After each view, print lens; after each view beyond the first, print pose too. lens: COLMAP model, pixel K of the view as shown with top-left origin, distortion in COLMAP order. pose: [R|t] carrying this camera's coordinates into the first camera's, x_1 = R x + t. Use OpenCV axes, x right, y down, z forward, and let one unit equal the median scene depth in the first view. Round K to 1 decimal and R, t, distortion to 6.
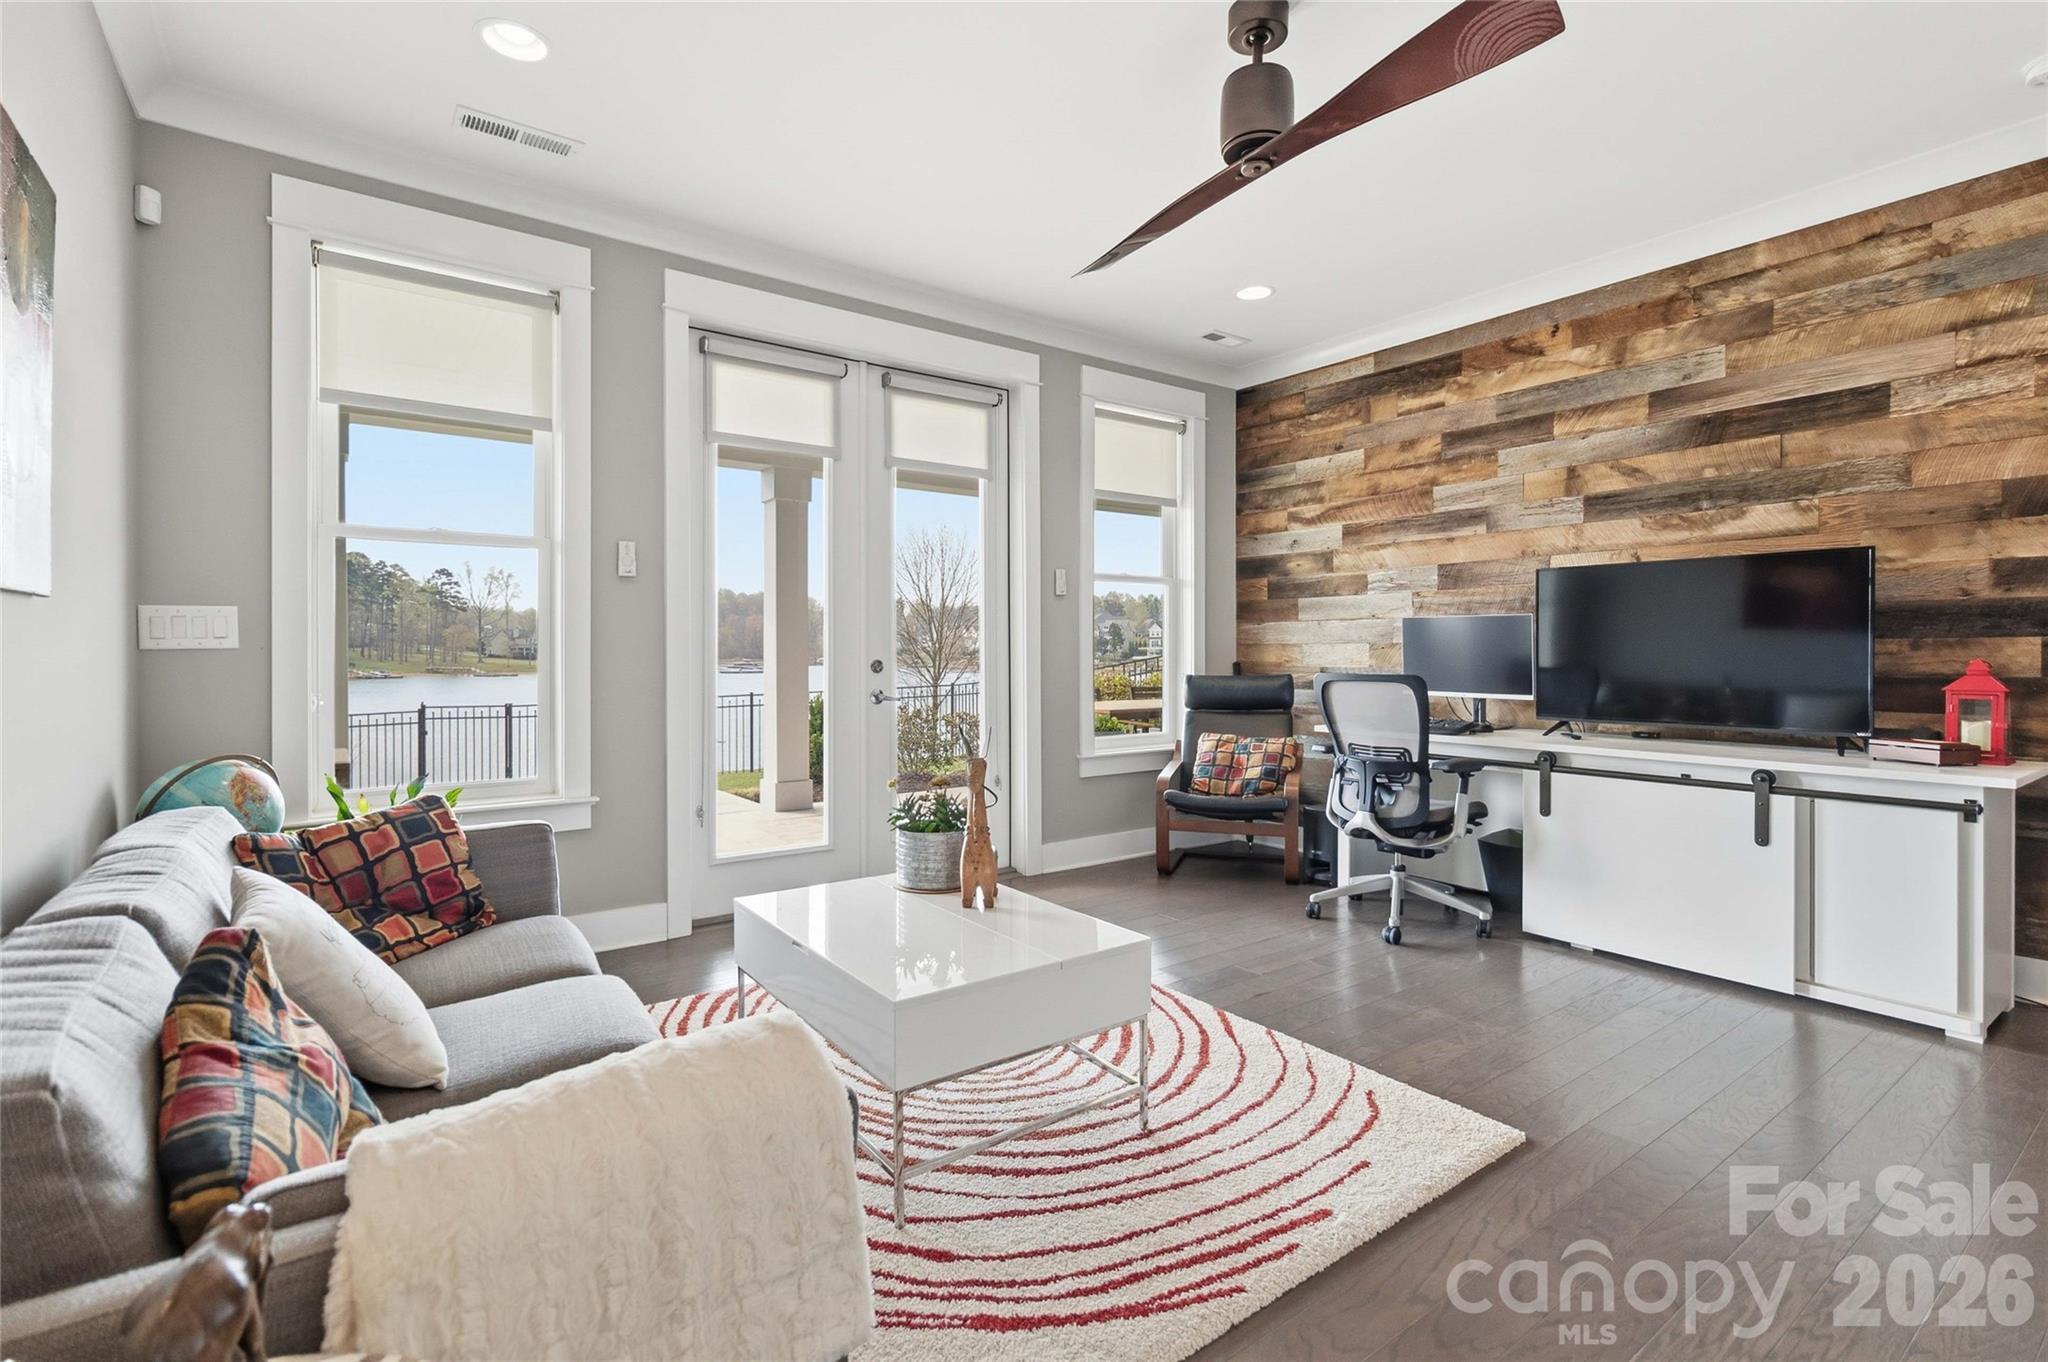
lens RADIAL K [[946.2, 0, 1037.6], [0, 946.2, 655.4], [0, 0, 1]] dist [-0.004512, 0.002274]
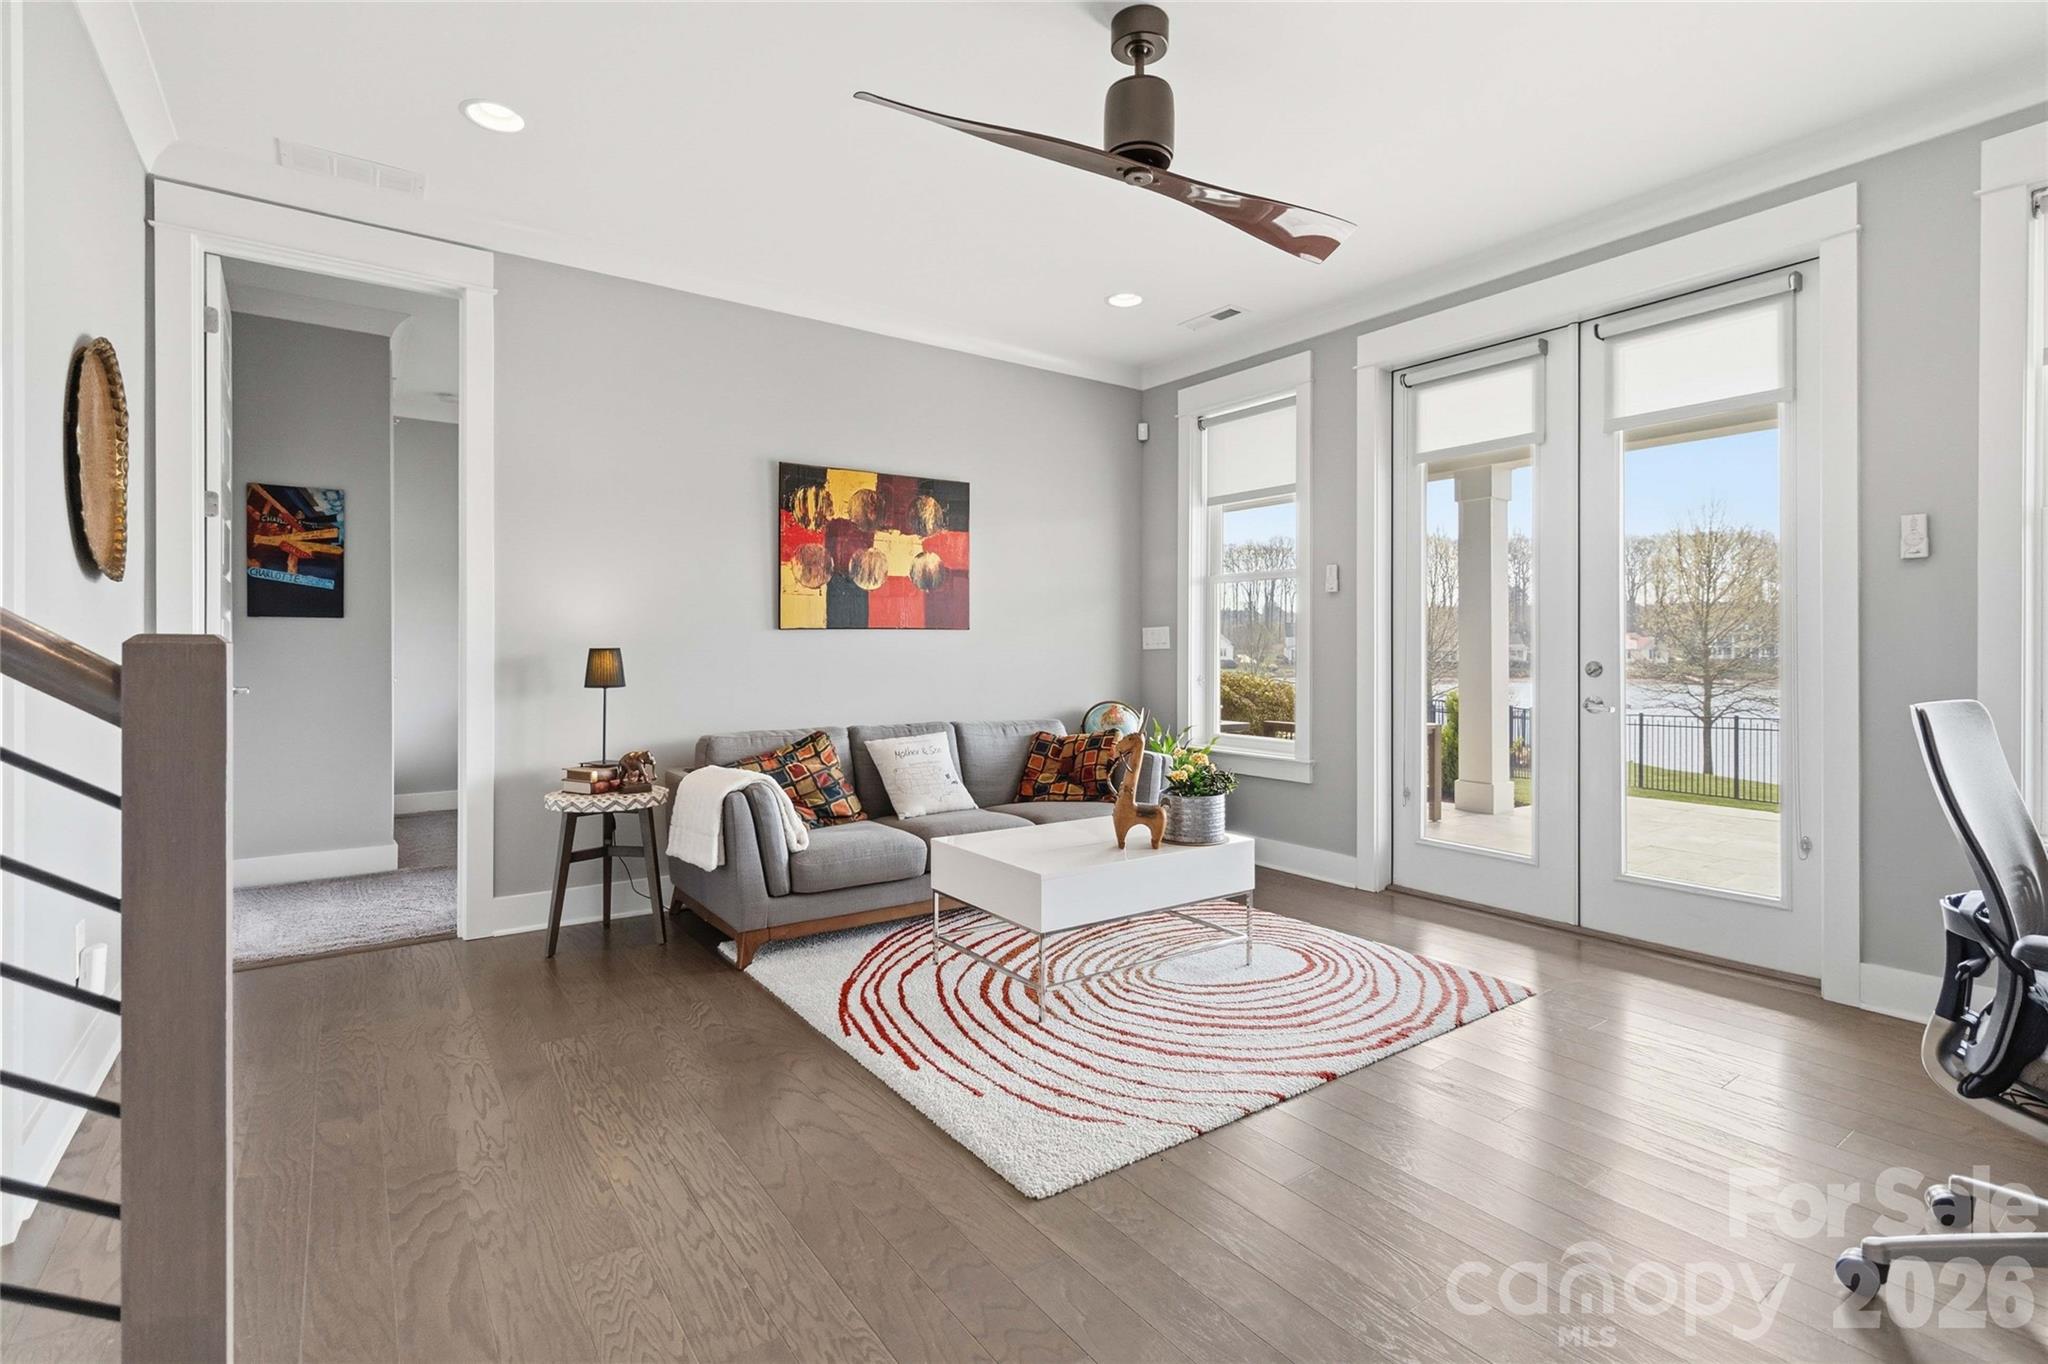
lens RADIAL K [[946.2, 0, 1029.8], [0, 946.2, 653.2], [0, 0, 1]] dist [-0.004512, 0.002274]
pose [[-0.018024, 0.001451, -0.999836, 1.239606], [-0.006351, 0.999979, 0.001566, -0.000917], [0.999817, 0.006378, -0.018015, 0.894316]]
